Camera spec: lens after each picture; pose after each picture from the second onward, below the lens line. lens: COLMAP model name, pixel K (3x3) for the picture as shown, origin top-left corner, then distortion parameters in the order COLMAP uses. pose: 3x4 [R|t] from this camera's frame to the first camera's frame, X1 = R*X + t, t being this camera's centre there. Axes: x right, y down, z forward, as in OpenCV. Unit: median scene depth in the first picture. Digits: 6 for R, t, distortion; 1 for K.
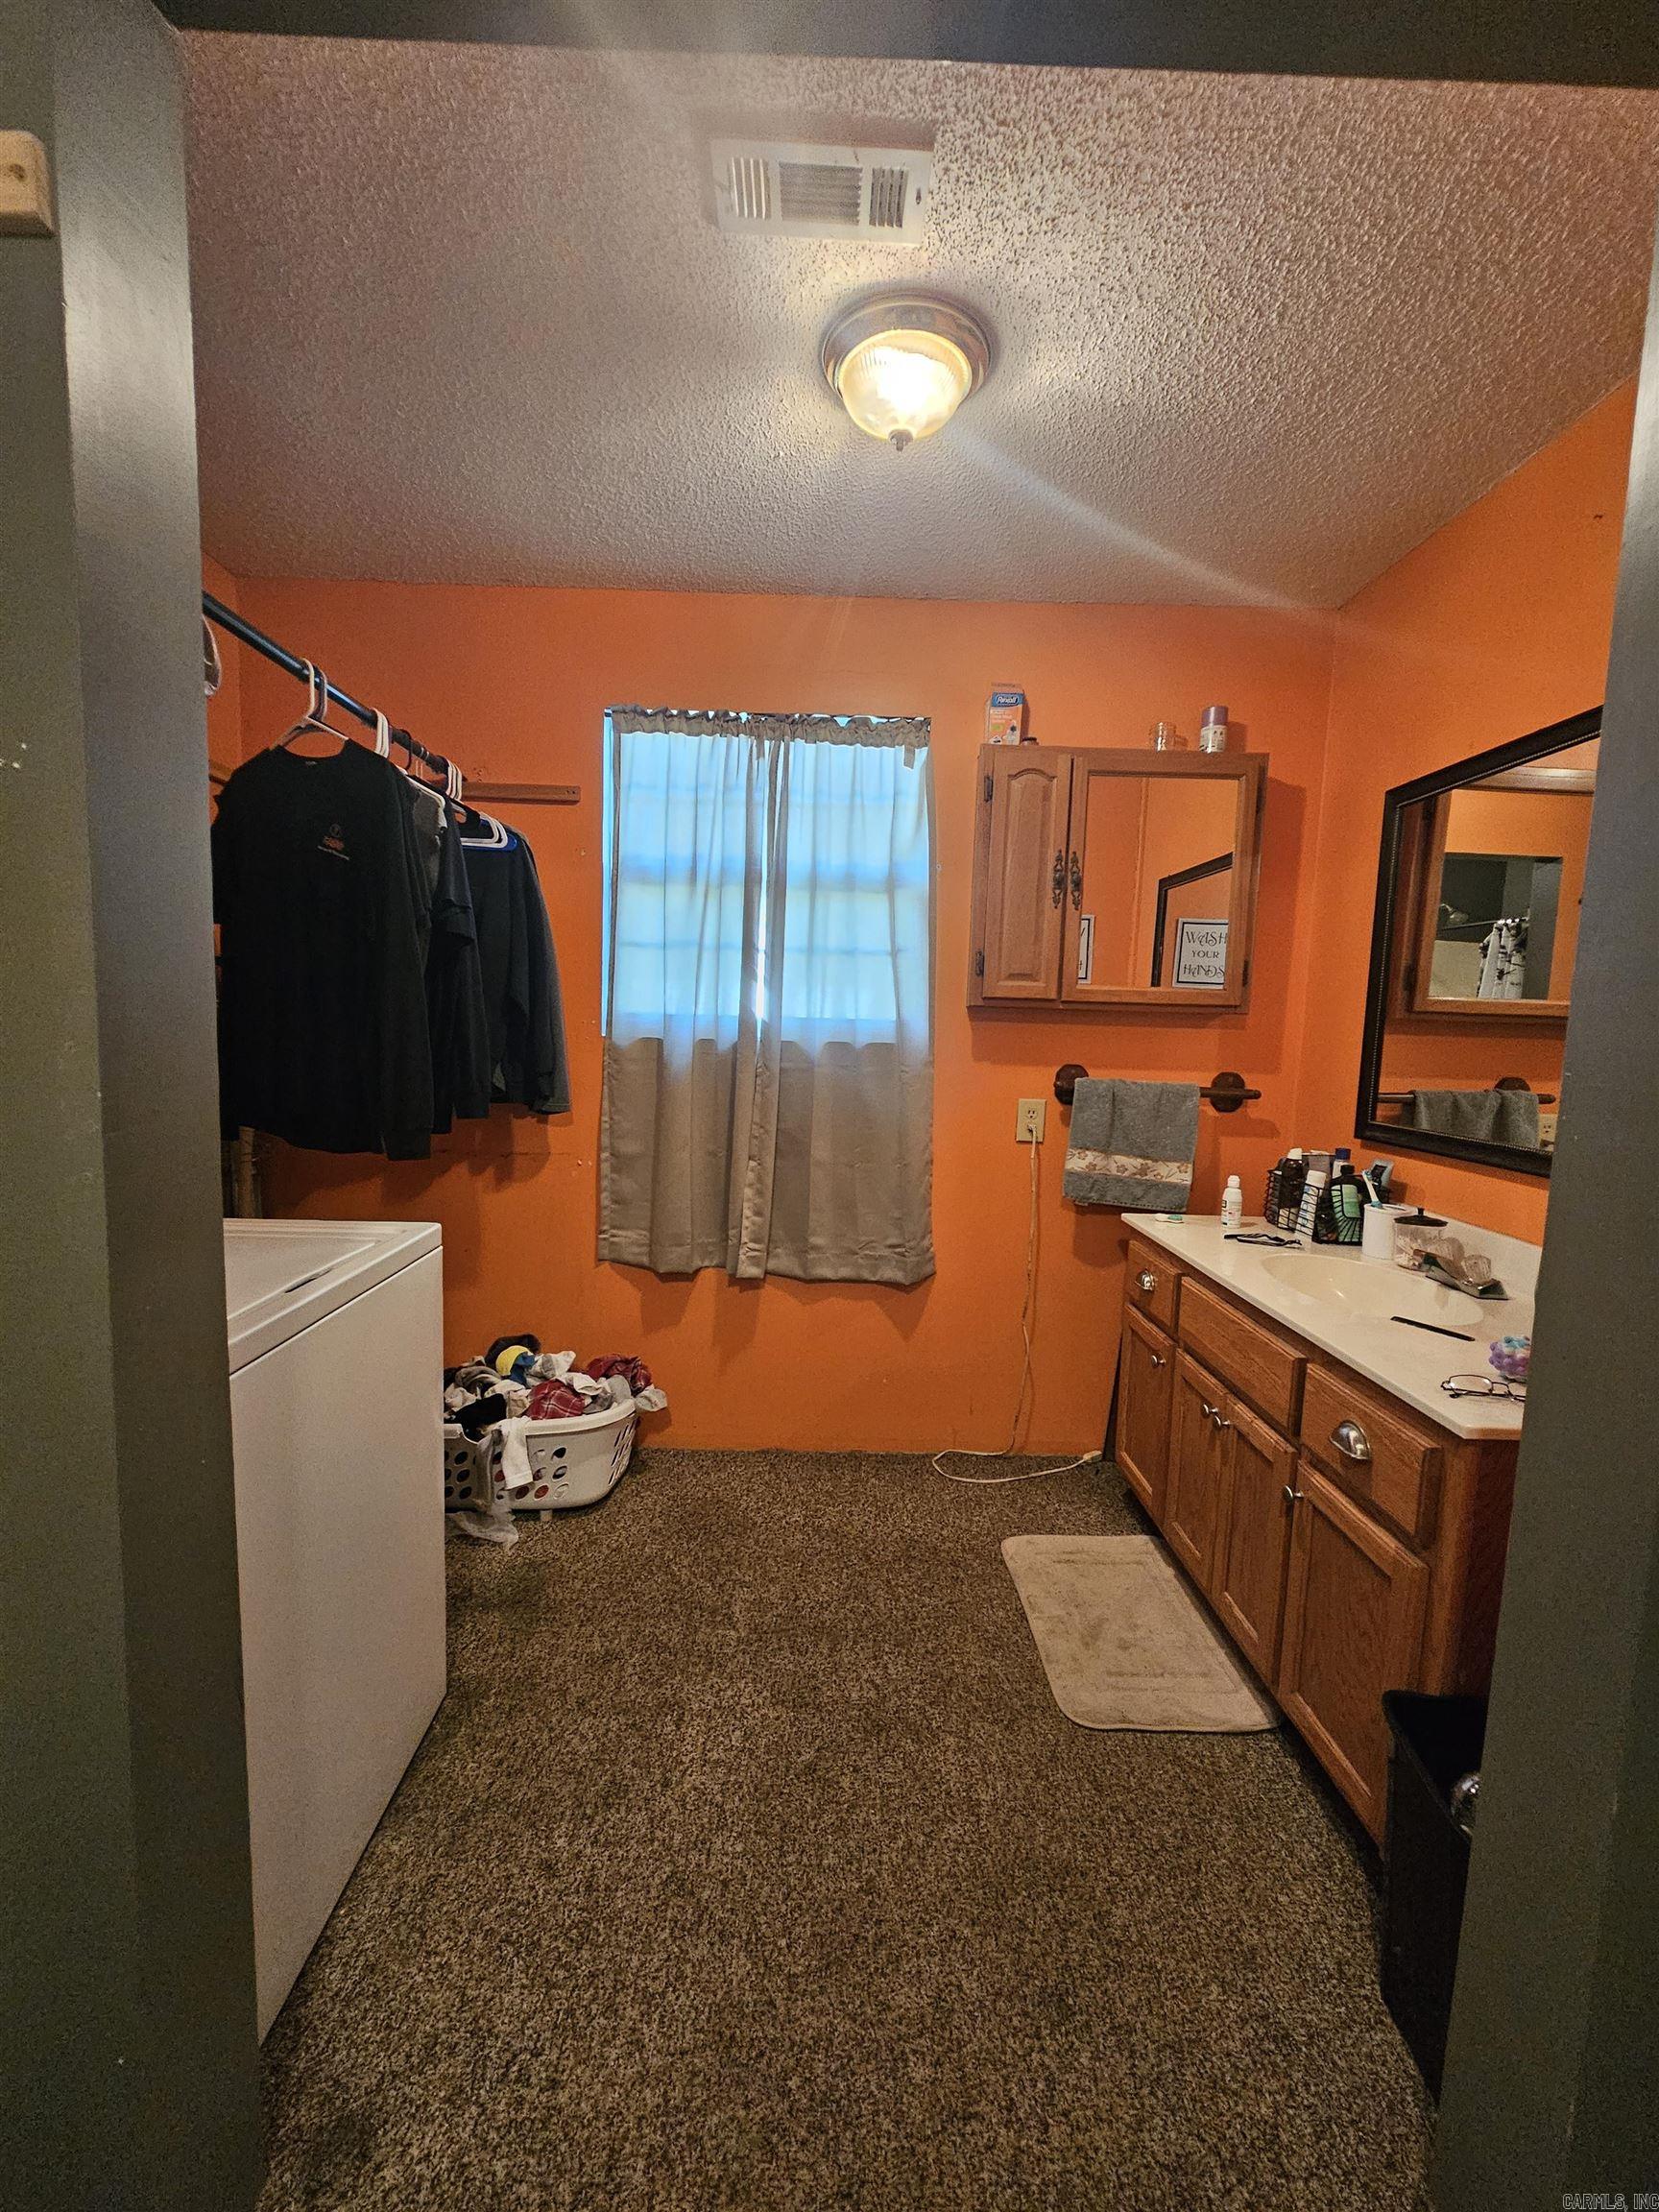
lens RADIAL K [[907.2, 0, 831.0], [0, 907.2, 1114.4], [0, 0, 1]] dist [0.002025, 0.001003]
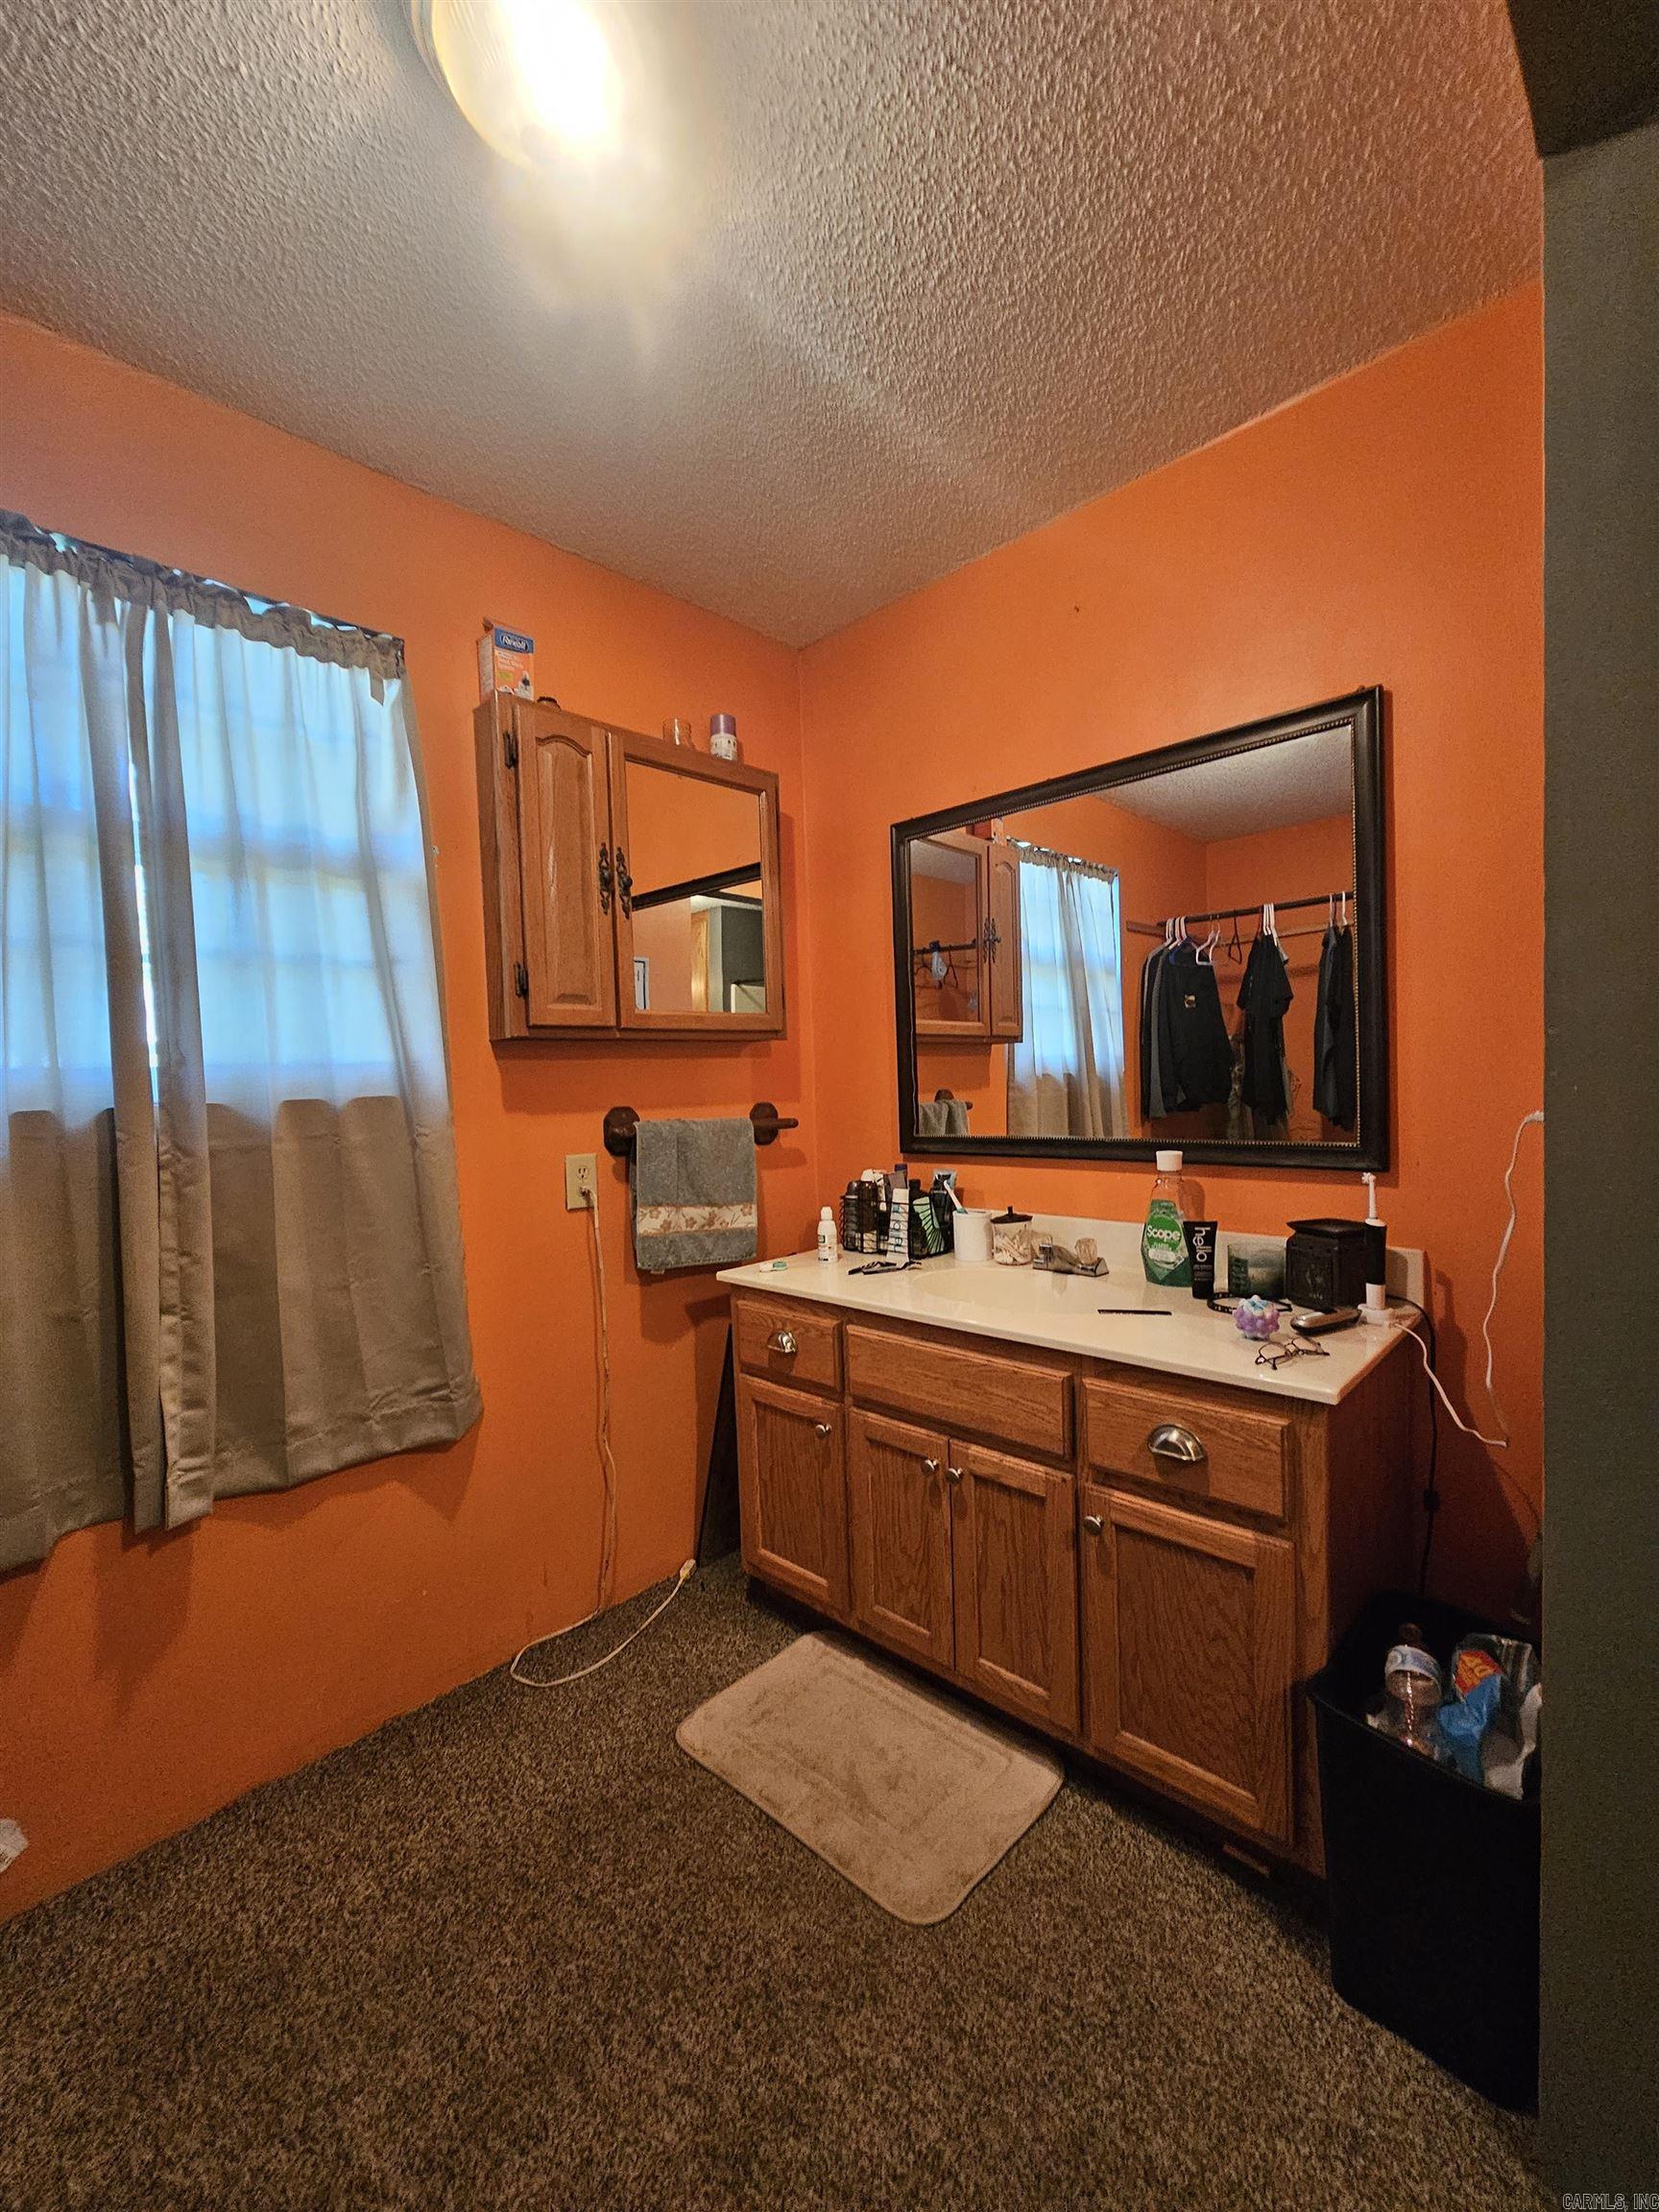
lens RADIAL K [[907.2, 0, 831.0], [0, 907.2, 1114.4], [0, 0, 1]] dist [0.002025, 0.001003]
pose [[0.701966, -0.081812, 0.707496, -0.190488], [0.126249, 0.991942, -0.010558, -0.015834], [-0.700931, 0.096732, 0.706639, 0.293292]]
